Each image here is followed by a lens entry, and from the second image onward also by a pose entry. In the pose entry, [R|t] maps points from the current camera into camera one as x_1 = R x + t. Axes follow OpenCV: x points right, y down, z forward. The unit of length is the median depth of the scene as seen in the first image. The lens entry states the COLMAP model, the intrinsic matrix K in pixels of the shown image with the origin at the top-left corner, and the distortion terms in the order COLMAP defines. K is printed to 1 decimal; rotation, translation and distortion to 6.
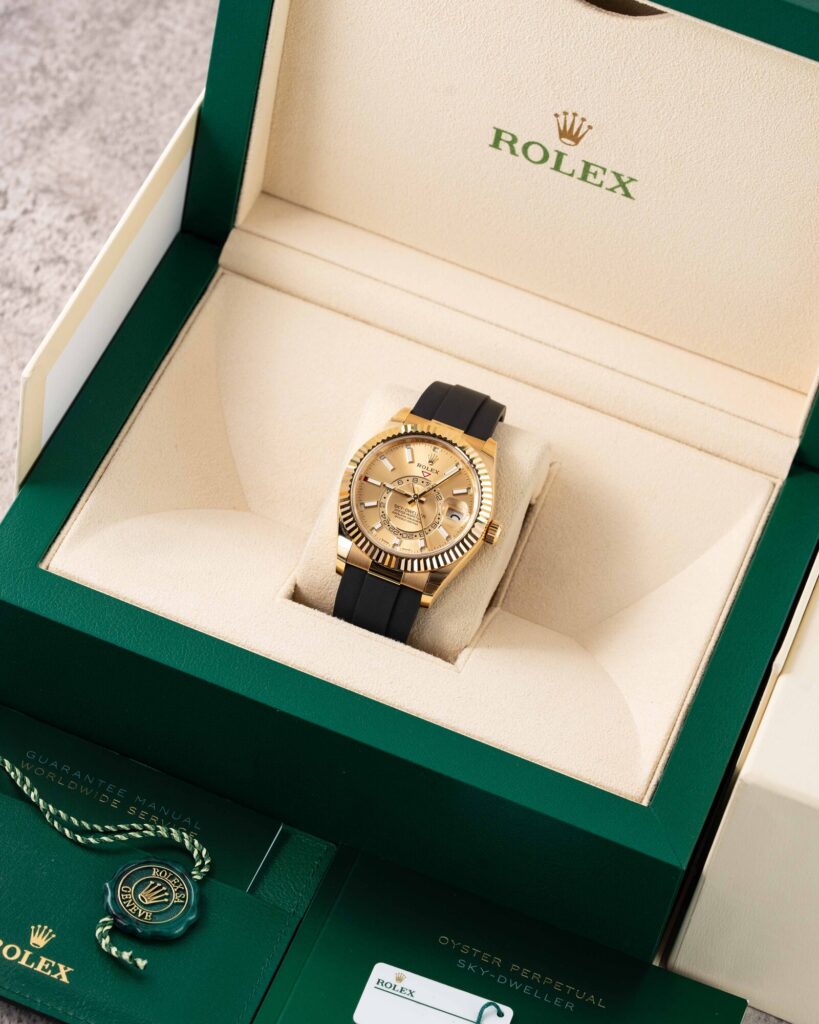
lens RADIAL K [[4773.7, 0, 410.8], [0, 4773.7, 511.5], [0, 0, 1]] dist [0.249497, 0.000000]
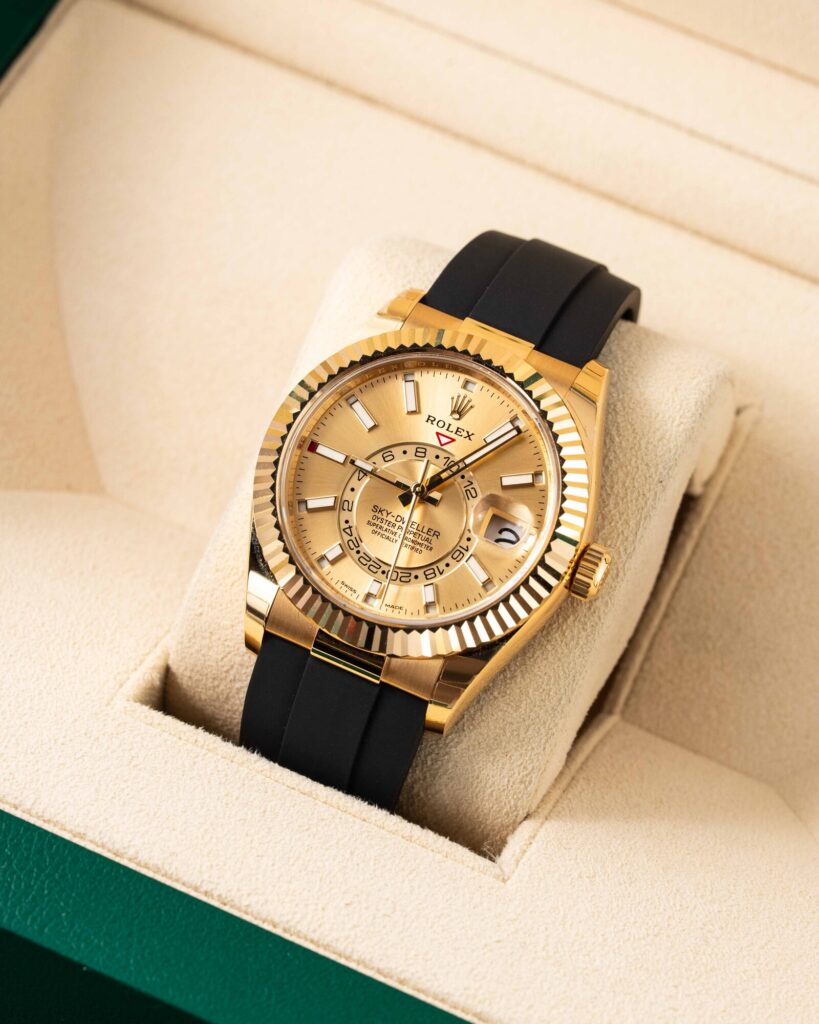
lens RADIAL K [[4773.7, 0, 406.4], [0, 4773.7, 513.9], [0, 0, 1]] dist [0.249497, 0.000000]
pose [[0.995883, 0.025478, -0.086995, 0.038918], [-0.020987, 0.998419, 0.052147, -0.024159], [0.088186, -0.050106, 0.994843, 0.542476]]
